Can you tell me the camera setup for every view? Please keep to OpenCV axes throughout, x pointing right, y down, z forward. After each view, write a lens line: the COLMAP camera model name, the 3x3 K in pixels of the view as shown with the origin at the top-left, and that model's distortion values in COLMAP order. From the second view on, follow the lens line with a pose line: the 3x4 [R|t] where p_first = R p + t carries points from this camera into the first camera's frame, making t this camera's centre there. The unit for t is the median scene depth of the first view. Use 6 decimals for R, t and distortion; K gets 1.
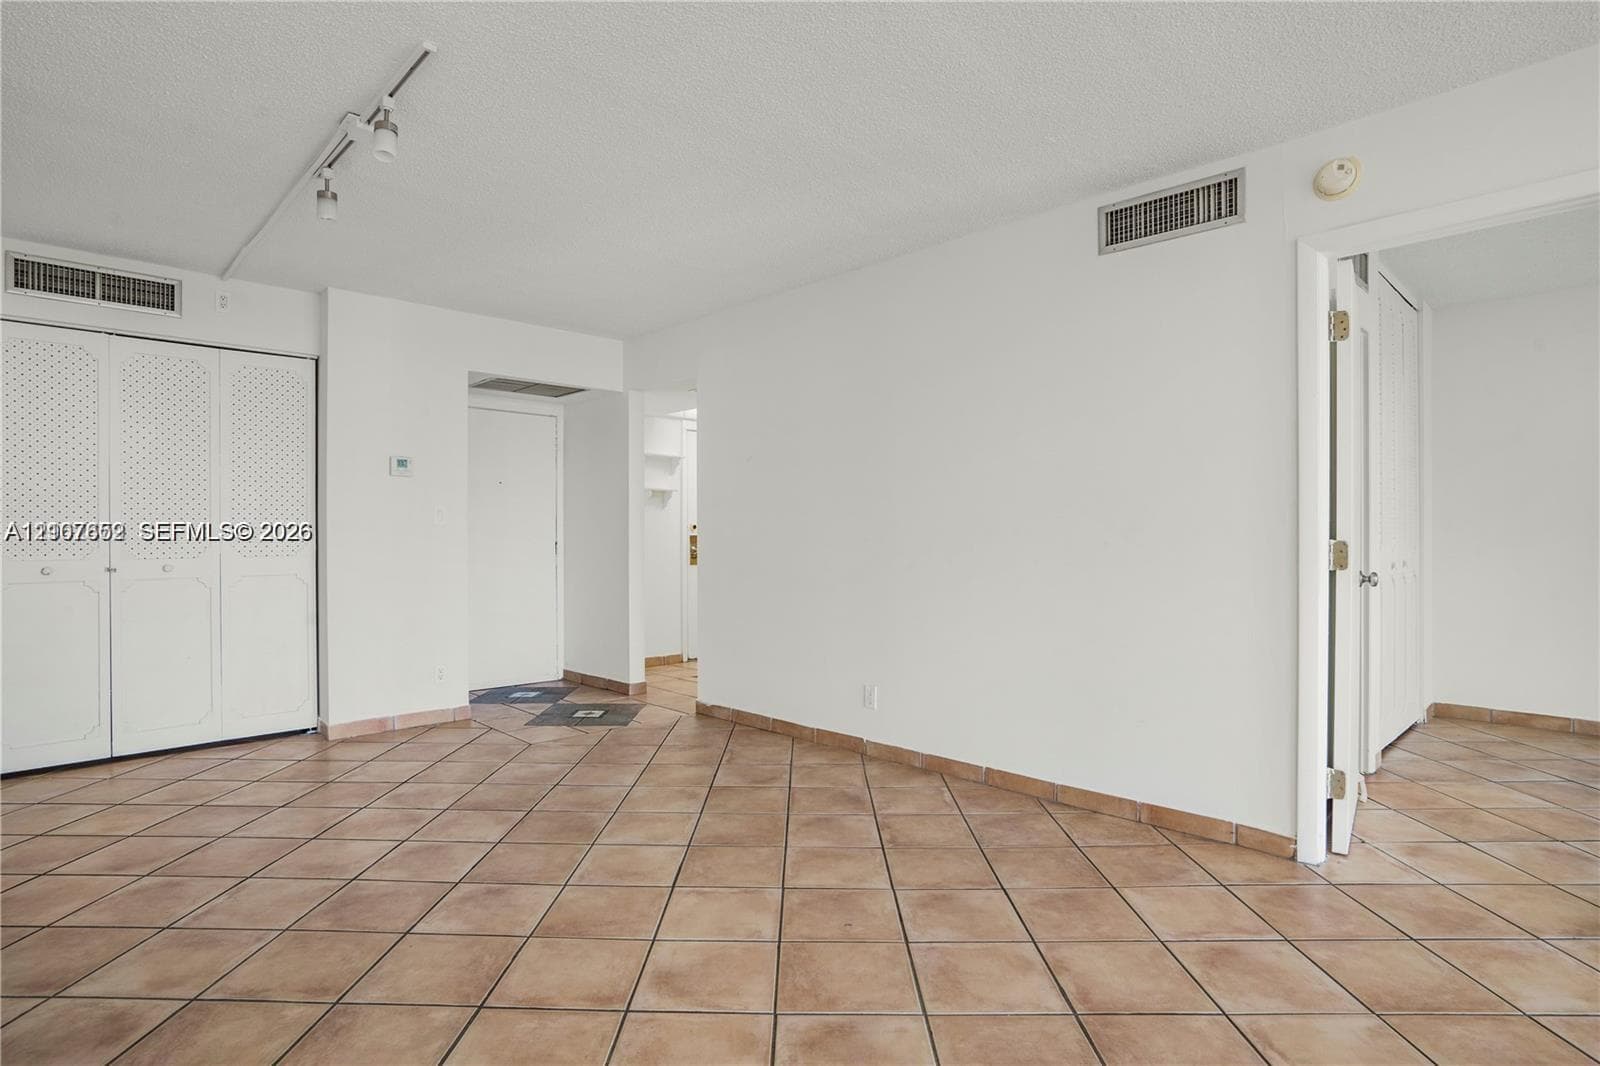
lens RADIAL K [[832.8, 0, 798.5], [0, 832.8, 534.6], [0, 0, 1]] dist [-0.001817, -0.000111]
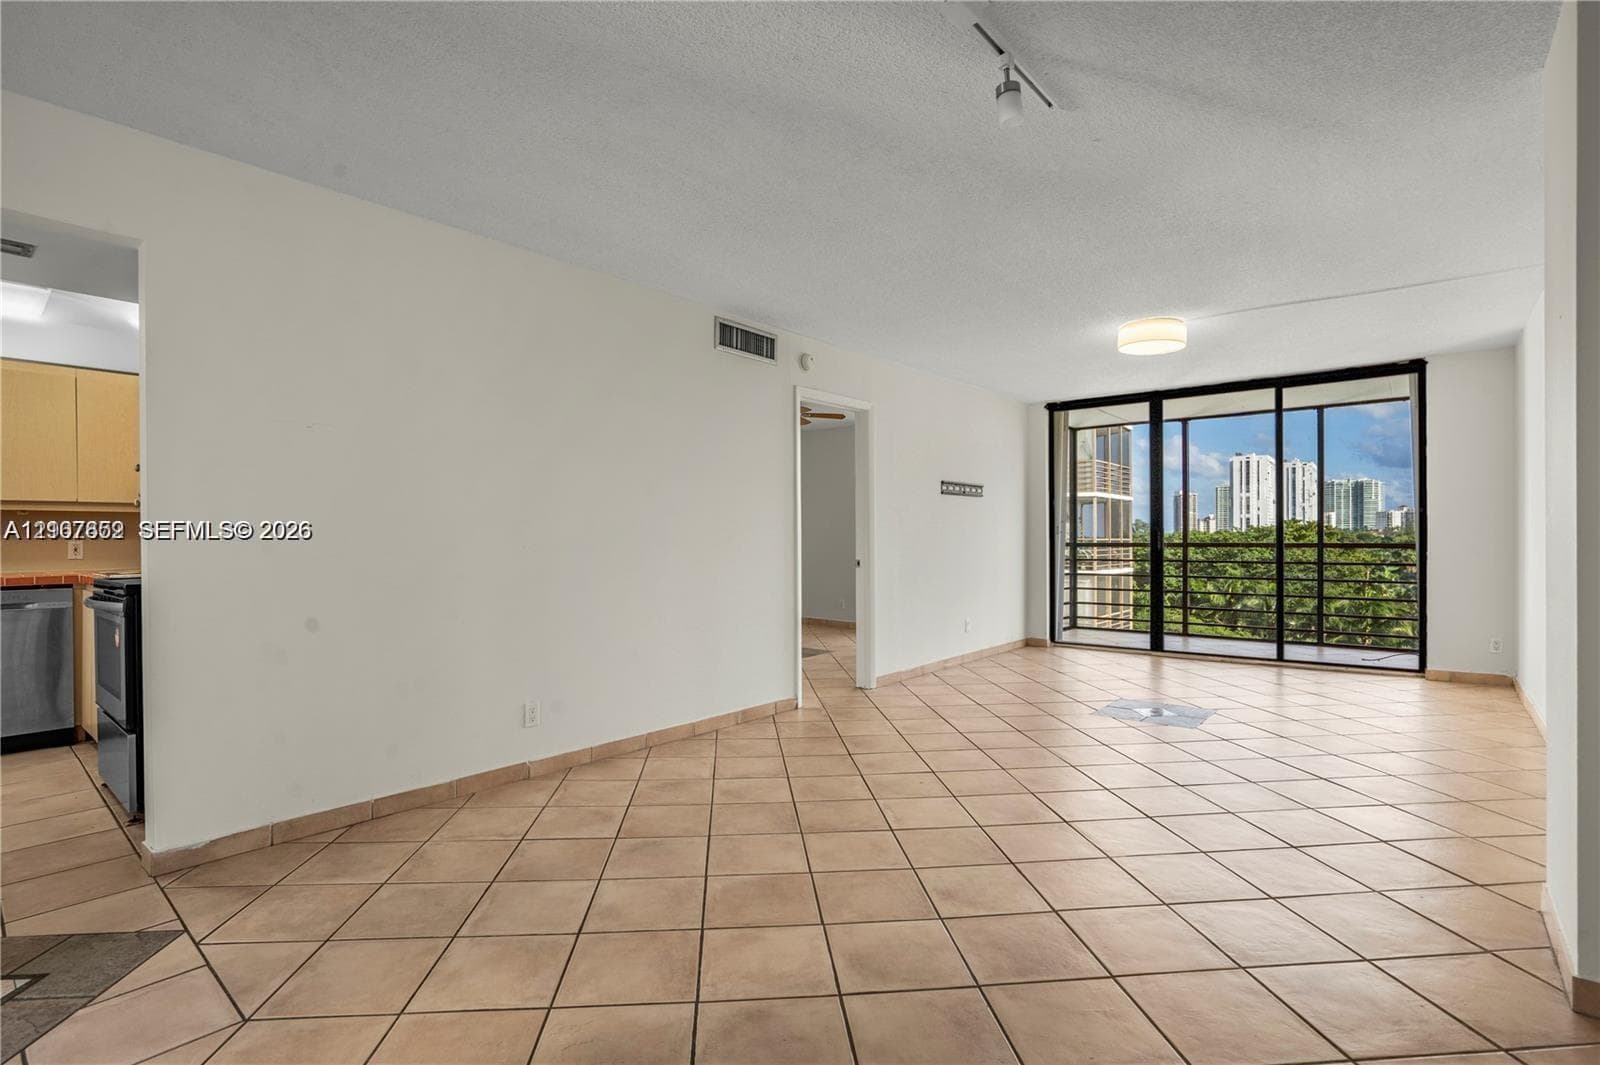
lens RADIAL K [[758.6, 0, 798.9], [0, 758.6, 540.6], [0, 0, 1]] dist [-0.002044, -0.000163]
pose [[-0.098161, -0.001907, 0.995169, -0.946710], [-0.003088, 0.999994, 0.001611, -0.000652], [-0.995166, -0.002915, -0.098166, 0.954800]]
